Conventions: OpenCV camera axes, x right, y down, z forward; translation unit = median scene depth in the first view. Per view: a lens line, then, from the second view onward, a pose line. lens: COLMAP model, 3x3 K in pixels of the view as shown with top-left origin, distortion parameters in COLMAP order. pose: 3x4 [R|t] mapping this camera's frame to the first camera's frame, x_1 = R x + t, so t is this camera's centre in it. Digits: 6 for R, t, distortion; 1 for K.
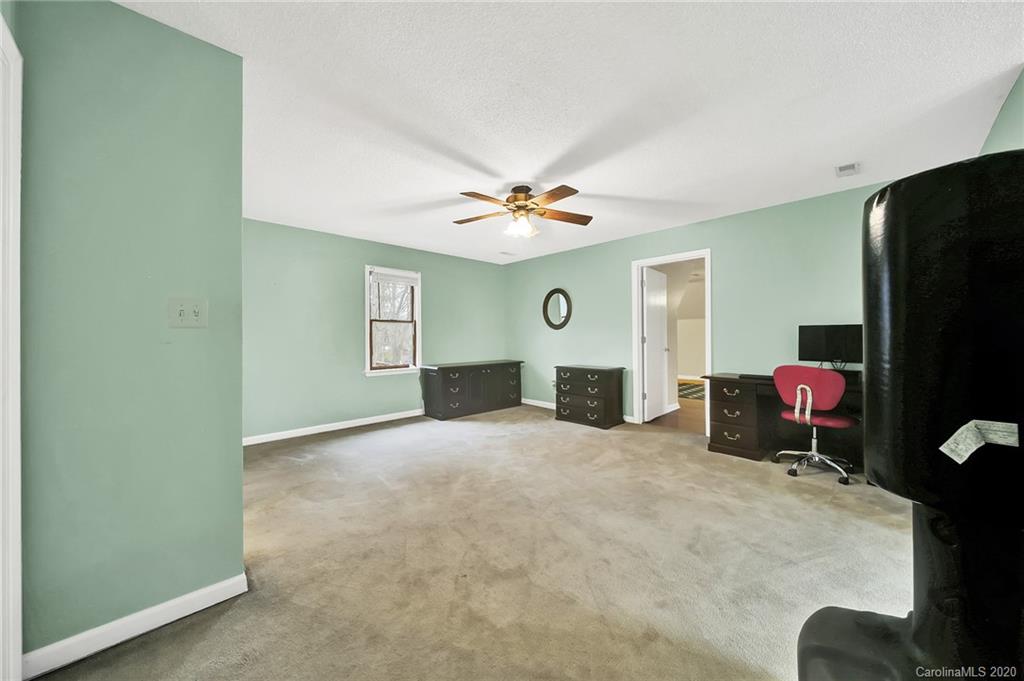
lens RADIAL K [[370.0, 0, 513.1], [0, 370.0, 337.8], [0, 0, 1]] dist [-0.000806, -0.000528]
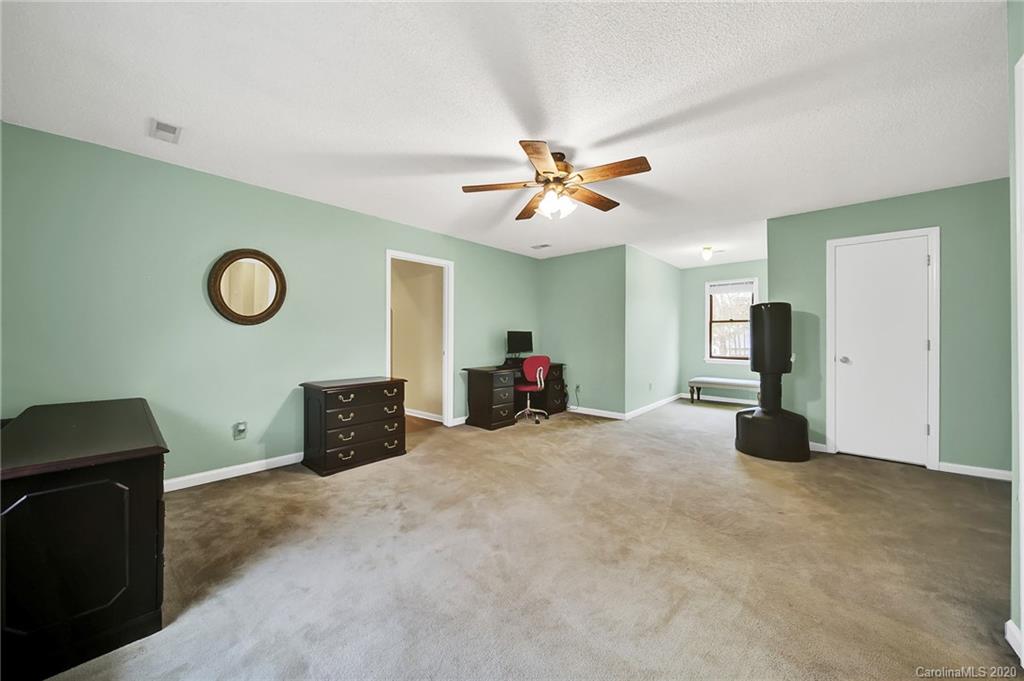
lens RADIAL K [[370.0, 0, 508.1], [0, 370.0, 335.6], [0, 0, 1]] dist [-0.000806, -0.000528]
pose [[-0.079619, -0.001856, 0.996824, -0.770373], [-0.004455, 0.999989, 0.001506, -0.017336], [-0.996815, -0.004321, -0.079626, 1.125810]]
